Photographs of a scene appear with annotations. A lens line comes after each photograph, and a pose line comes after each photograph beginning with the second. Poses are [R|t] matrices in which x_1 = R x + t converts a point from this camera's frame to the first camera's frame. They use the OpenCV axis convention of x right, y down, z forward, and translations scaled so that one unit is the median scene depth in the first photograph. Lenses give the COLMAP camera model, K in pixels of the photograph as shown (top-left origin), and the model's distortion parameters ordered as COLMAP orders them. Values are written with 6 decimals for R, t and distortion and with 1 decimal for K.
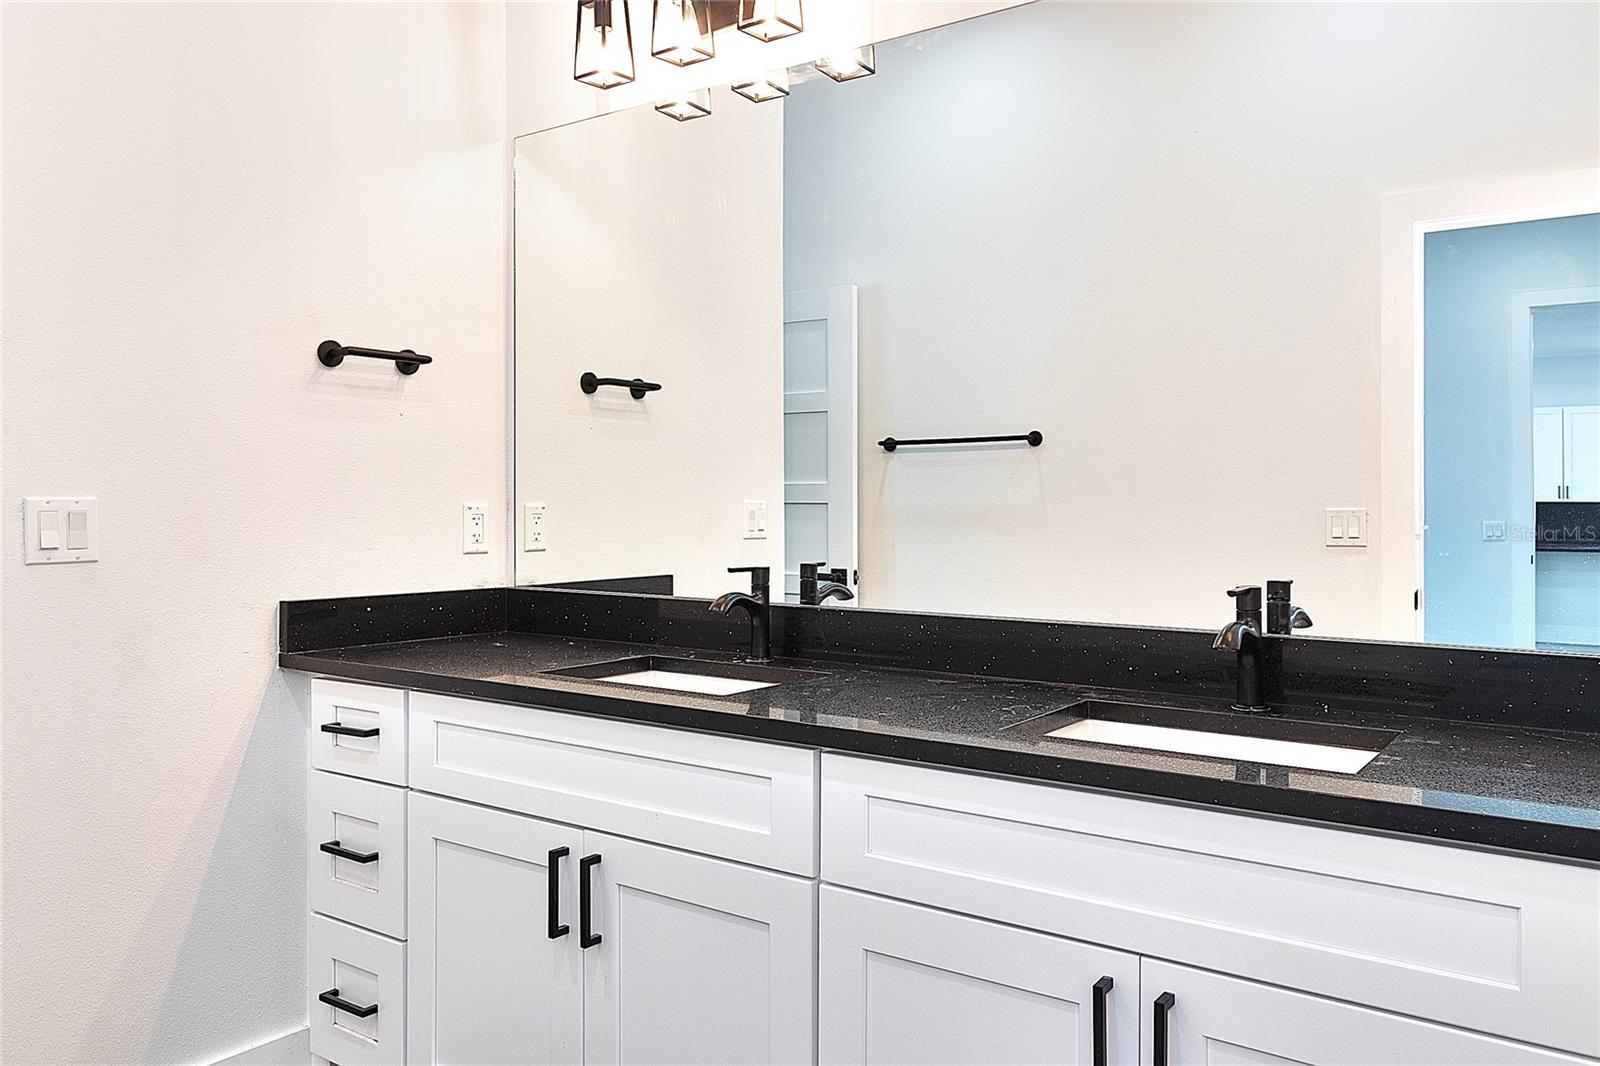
lens RADIAL K [[1262.2, 0, 804.0], [0, 1262.2, 516.7], [0, 0, 1]] dist [0.002010, -0.004159]
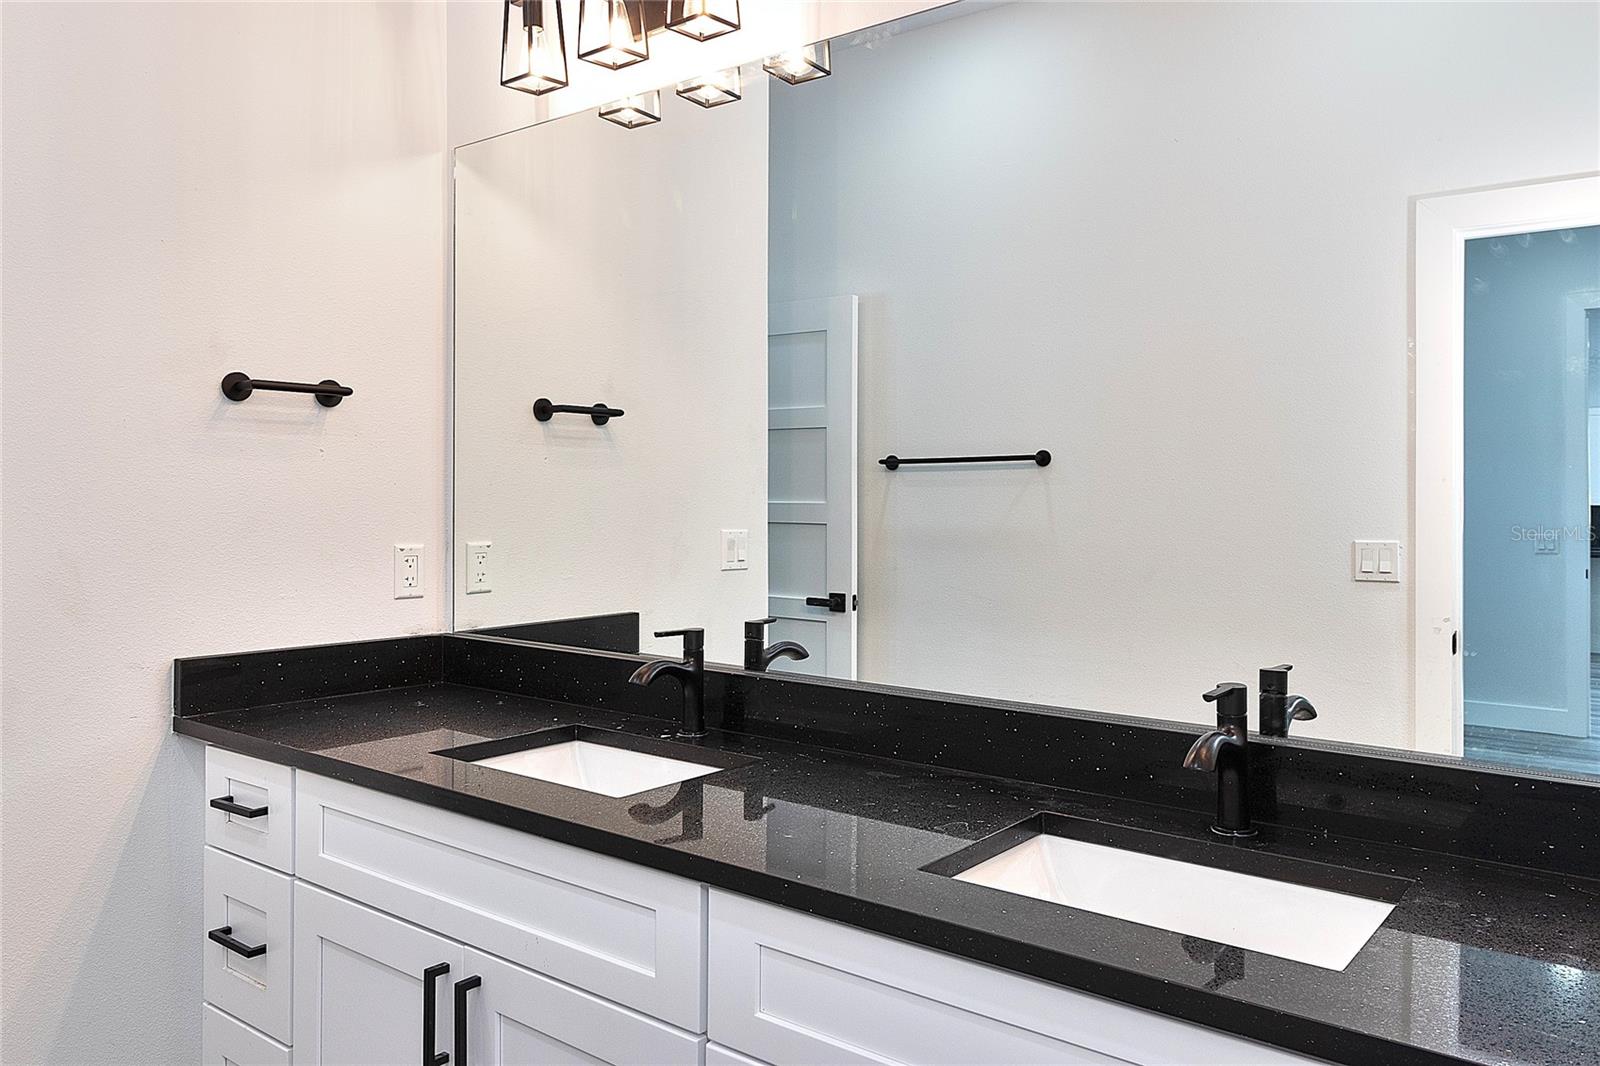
lens RADIAL K [[1235.9, 0, 801.4], [0, 1235.9, 503.1], [0, 0, 1]] dist [-0.000490, -0.001010]
pose [[0.999045, 0.004004, -0.043501, 0.076422], [-0.004094, 0.999990, -0.001993, -0.046256], [0.043492, 0.002170, 0.999051, 0.126645]]
